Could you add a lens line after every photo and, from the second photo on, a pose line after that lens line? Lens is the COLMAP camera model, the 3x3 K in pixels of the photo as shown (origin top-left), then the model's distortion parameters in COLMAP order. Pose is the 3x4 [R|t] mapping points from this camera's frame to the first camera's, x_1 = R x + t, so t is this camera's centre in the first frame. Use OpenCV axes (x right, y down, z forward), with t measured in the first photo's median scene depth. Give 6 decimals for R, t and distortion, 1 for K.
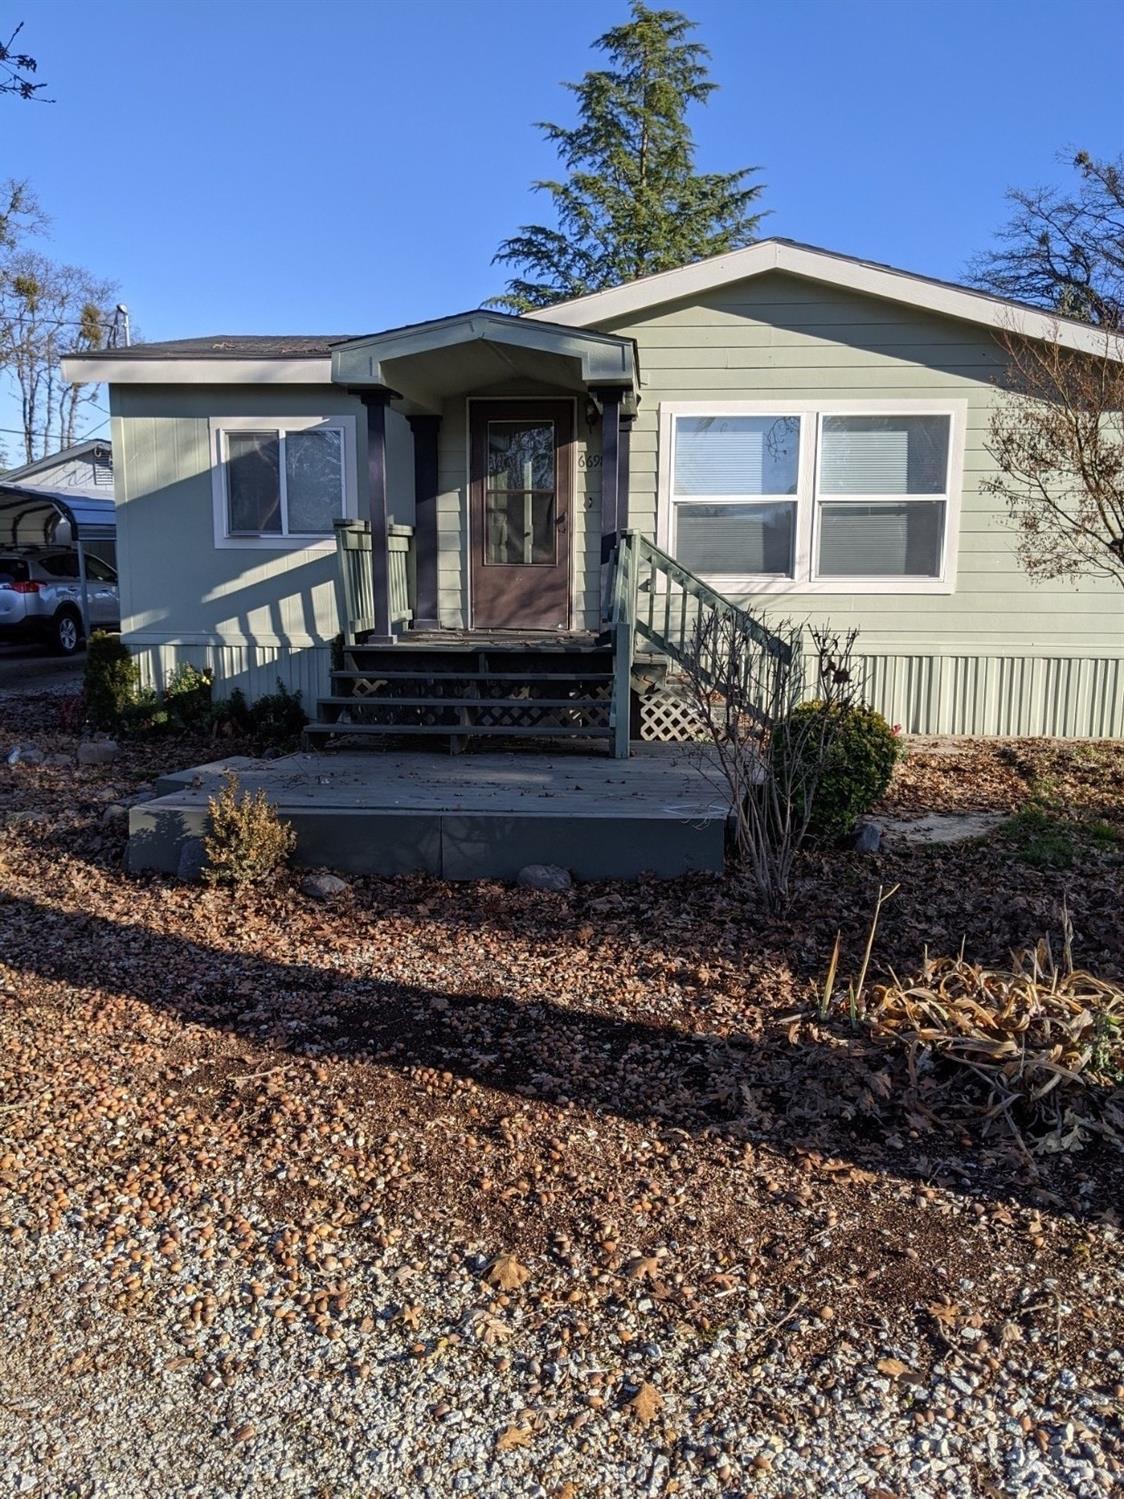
lens RADIAL K [[1178.2, 0, 559.7], [0, 1178.2, 748.3], [0, 0, 1]] dist [0.097979, -0.123600]
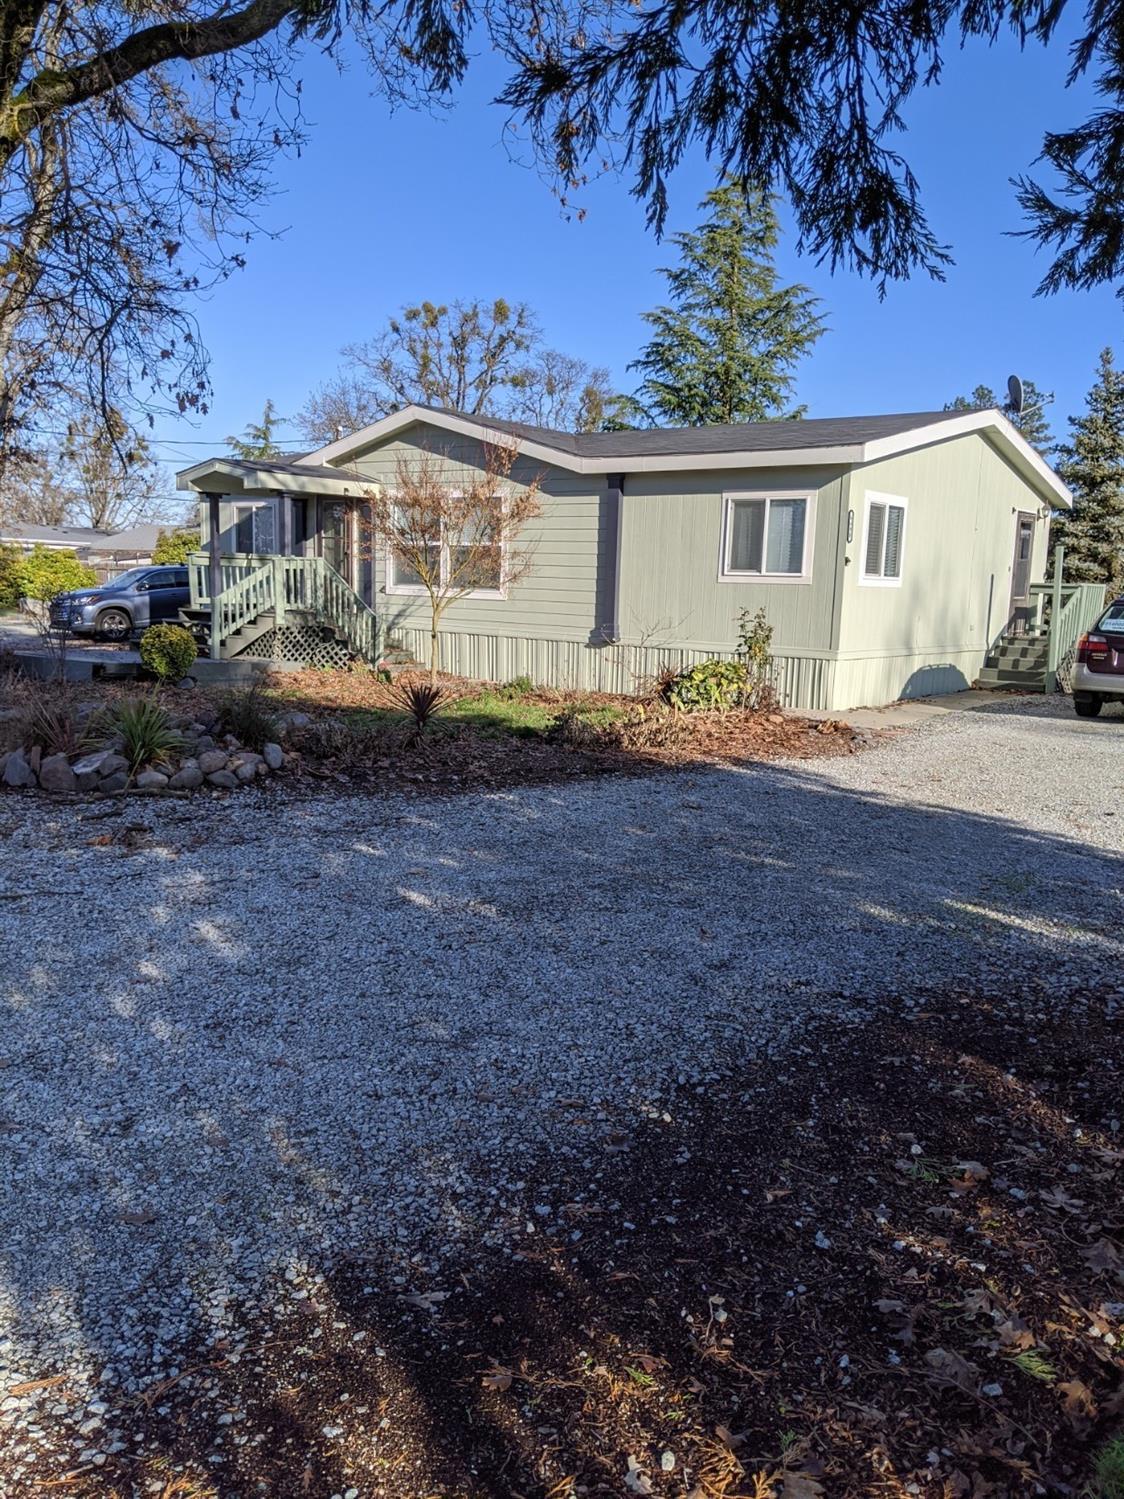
lens RADIAL K [[1178.2, 0, 559.7], [0, 1178.2, 748.3], [0, 0, 1]] dist [0.097979, -0.123600]
pose [[0.801462, 0.108823, -0.588061, 1.426399], [-0.117354, 0.992805, 0.023781, 0.032453], [0.586418, 0.049952, 0.808467, -0.318362]]
